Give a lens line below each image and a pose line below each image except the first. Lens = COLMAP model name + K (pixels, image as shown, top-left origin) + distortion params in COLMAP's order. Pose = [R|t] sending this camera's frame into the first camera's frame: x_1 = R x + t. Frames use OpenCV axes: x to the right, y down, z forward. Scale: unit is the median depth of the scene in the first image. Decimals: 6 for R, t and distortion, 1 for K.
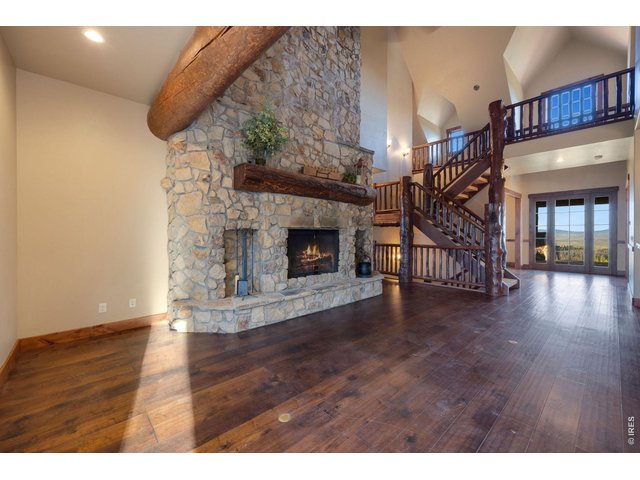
lens RADIAL K [[260.5, 0, 310.3], [0, 260.5, 240.4], [0, 0, 1]] dist [0.001164, 0.000244]
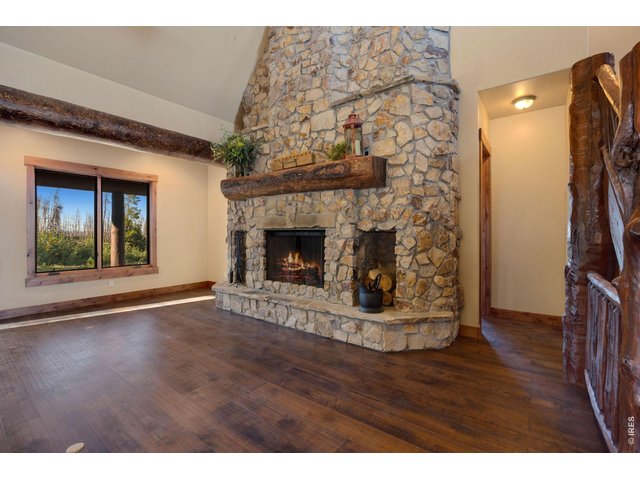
lens RADIAL K [[291.8, 0, 320.5], [0, 291.8, 234.7], [0, 0, 1]] dist [-0.019737, 0.000250]
pose [[0.210467, 0.012441, -0.977522, 0.992849], [-0.018895, 0.999784, 0.008656, -0.037569], [0.977418, 0.016649, 0.210657, 0.913004]]
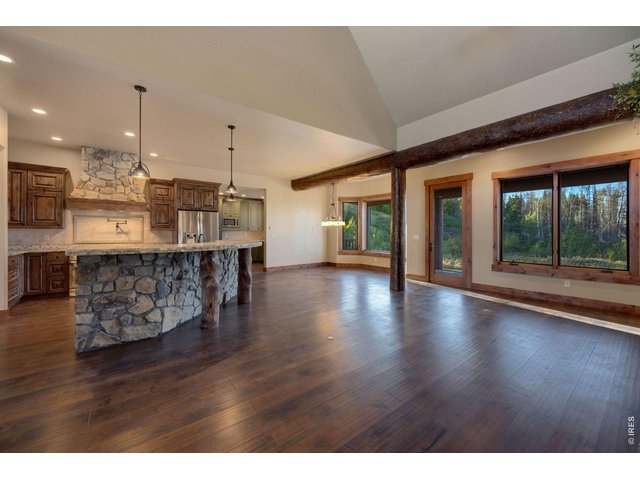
lens RADIAL K [[260.5, 0, 324.1], [0, 260.5, 232.0], [0, 0, 1]] dist [0.001164, 0.000244]
pose [[-0.999207, 0.008211, 0.038959, 0.521989], [0.008874, 0.999819, 0.016858, -0.034712], [-0.038814, 0.017190, -0.999099, 1.377908]]
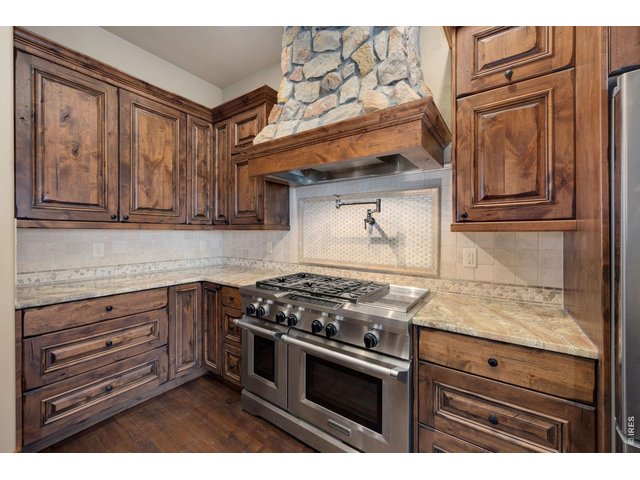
lens RADIAL K [[260.5, 0, 316.4], [0, 260.5, 234.5], [0, 0, 1]] dist [0.001164, 0.000244]
pose [[-0.230670, 0.006438, 0.973011, 1.224252], [0.021220, 0.999774, -0.001585, -0.028235], [-0.972801, 0.020282, -0.230754, 0.265822]]
